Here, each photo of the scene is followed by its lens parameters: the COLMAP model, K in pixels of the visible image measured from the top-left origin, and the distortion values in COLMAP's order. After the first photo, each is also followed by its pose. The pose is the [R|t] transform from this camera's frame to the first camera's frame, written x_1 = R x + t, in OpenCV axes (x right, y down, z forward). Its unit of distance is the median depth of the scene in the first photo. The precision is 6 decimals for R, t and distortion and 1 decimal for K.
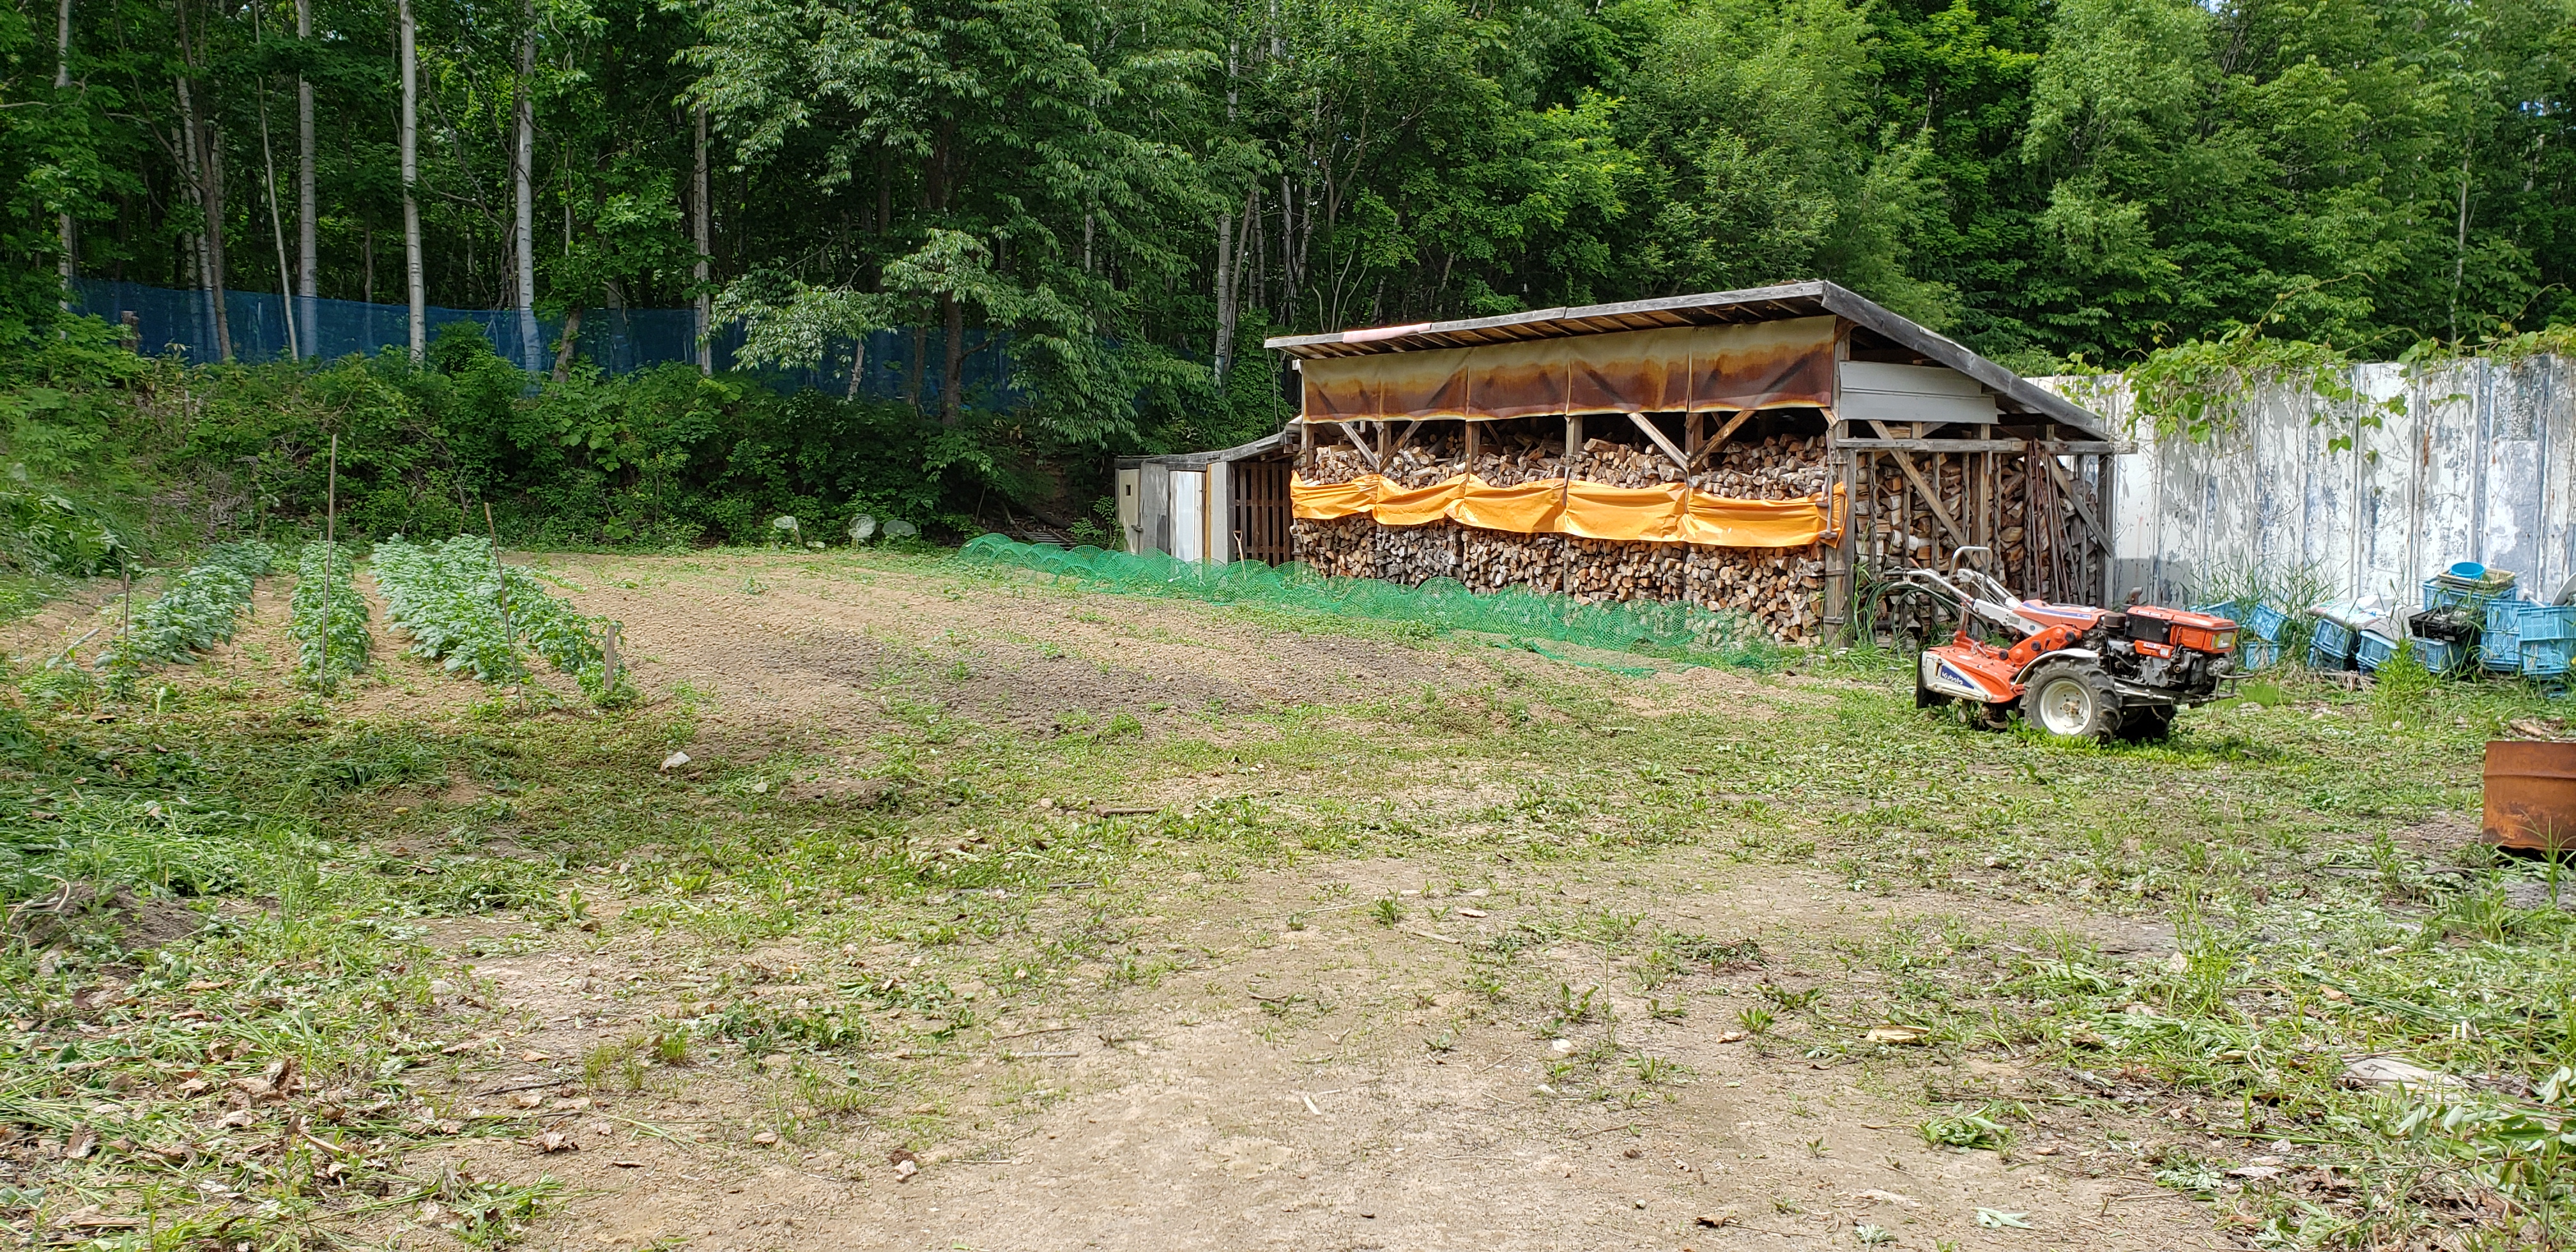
lens RADIAL K [[1862.4, 0, 1305.2], [0, 1862.4, 621.4], [0, 0, 1]] dist [0.014268, 0.005442]
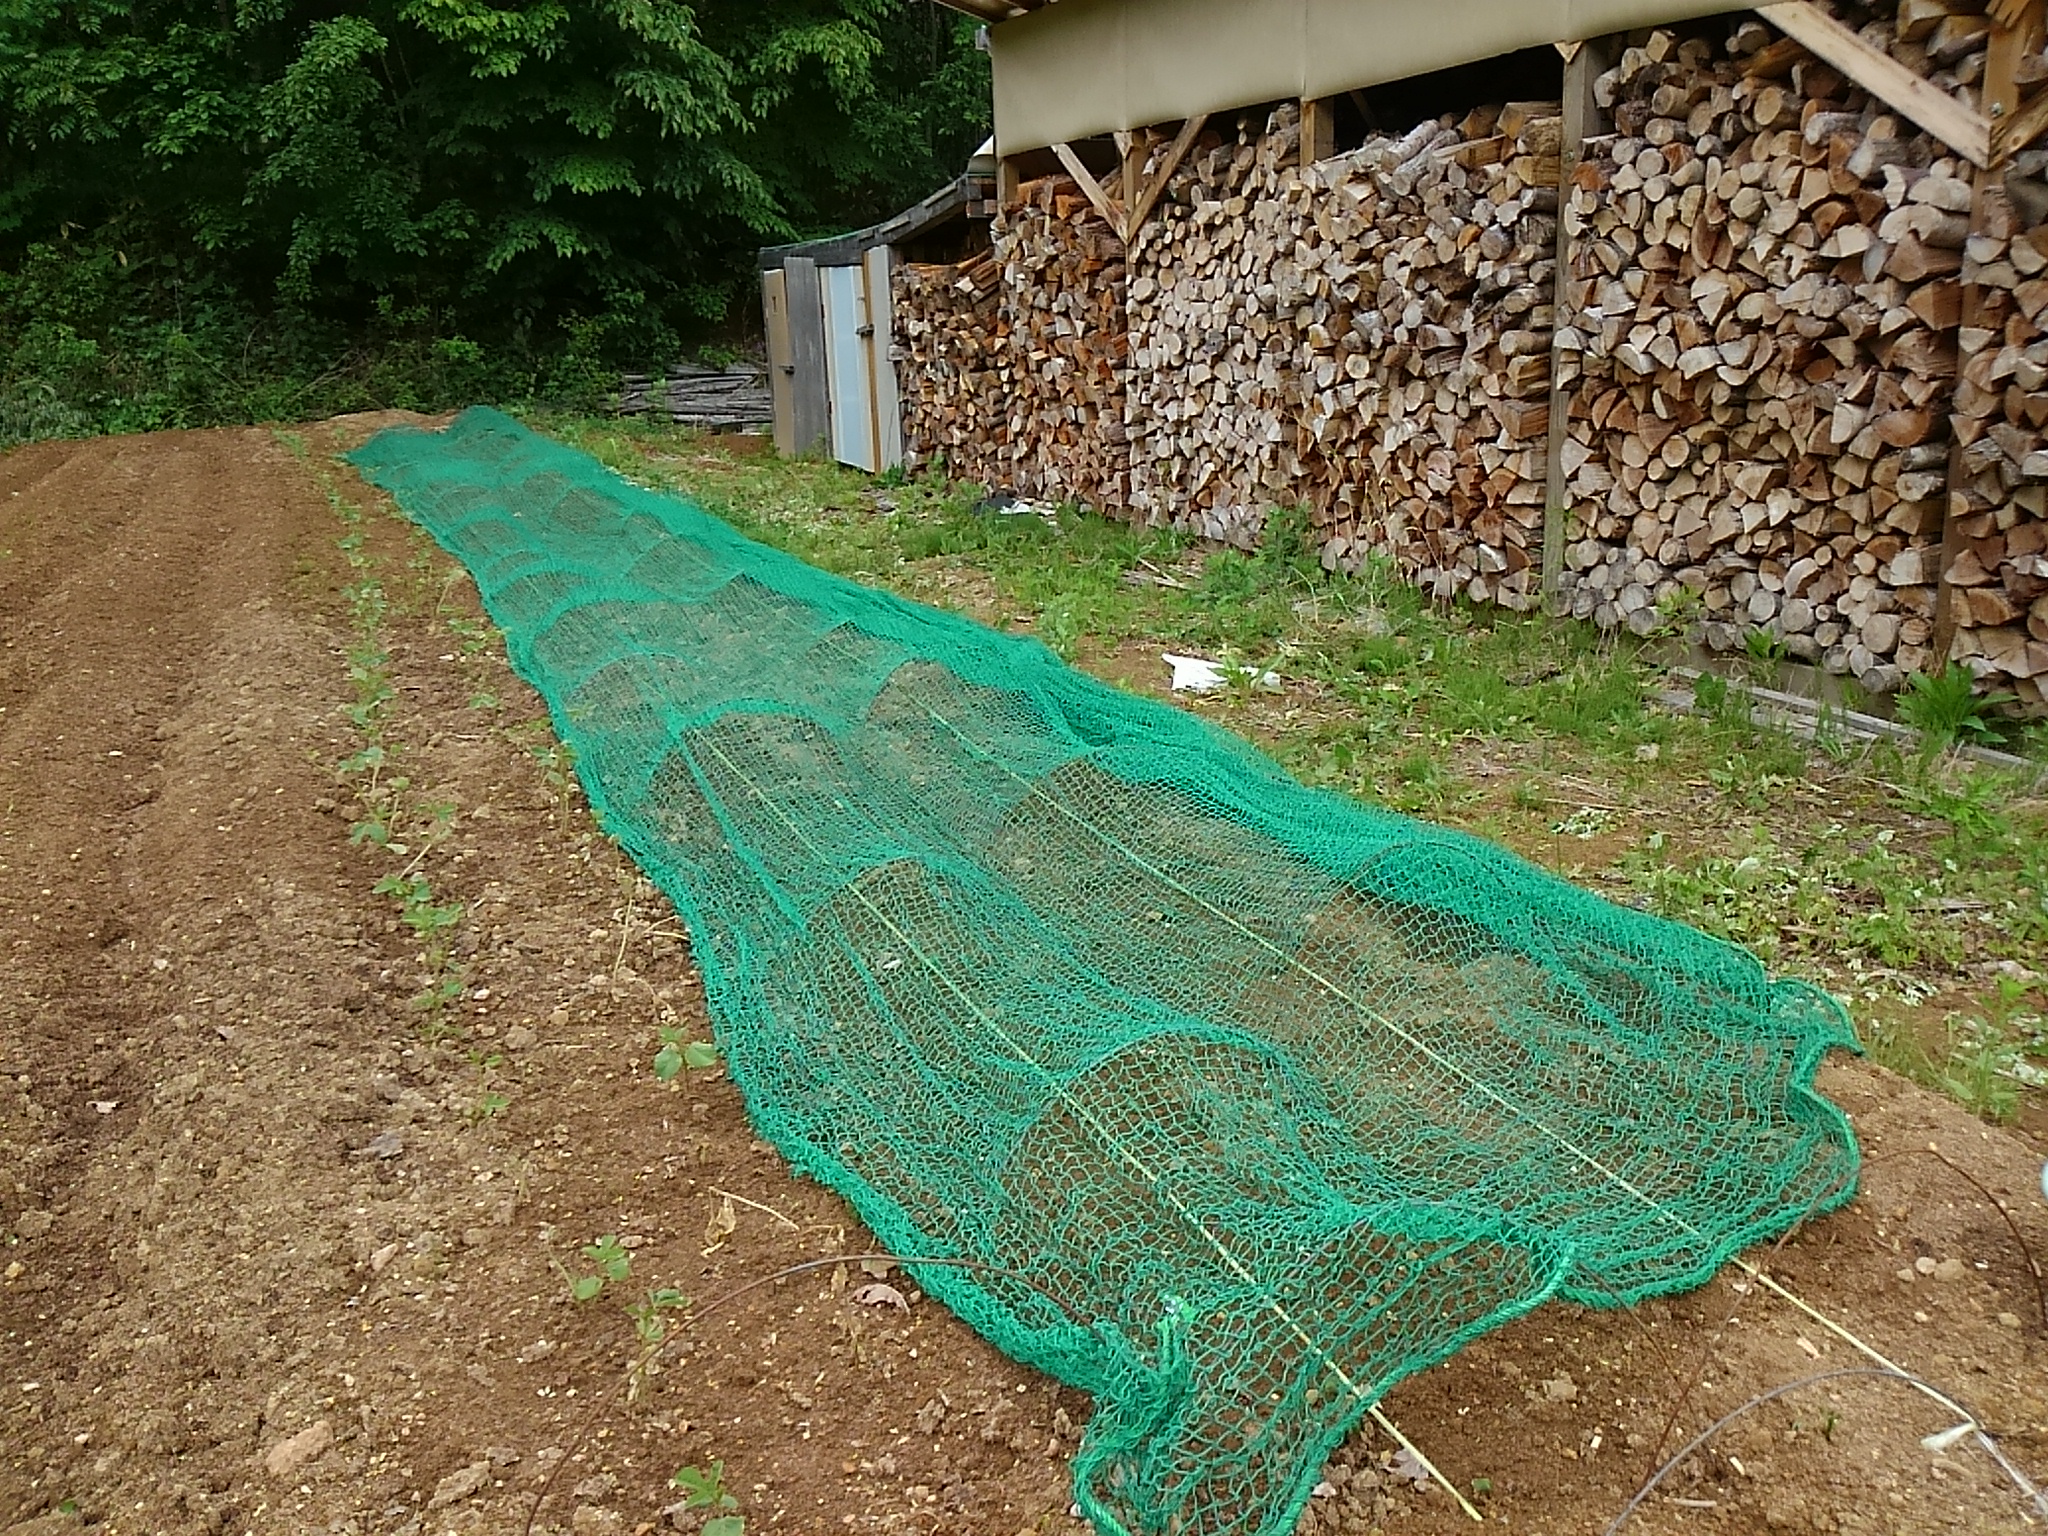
lens RADIAL K [[1717.1, 0, 1004.3], [0, 1717.1, 748.7], [0, 0, 1]] dist [0.043706, -0.047382]
pose [[0.992263, -0.004823, -0.124062, 0.066081], [0.027130, 0.983519, 0.178755, -0.034001], [0.121156, -0.180738, 0.976040, 0.572079]]
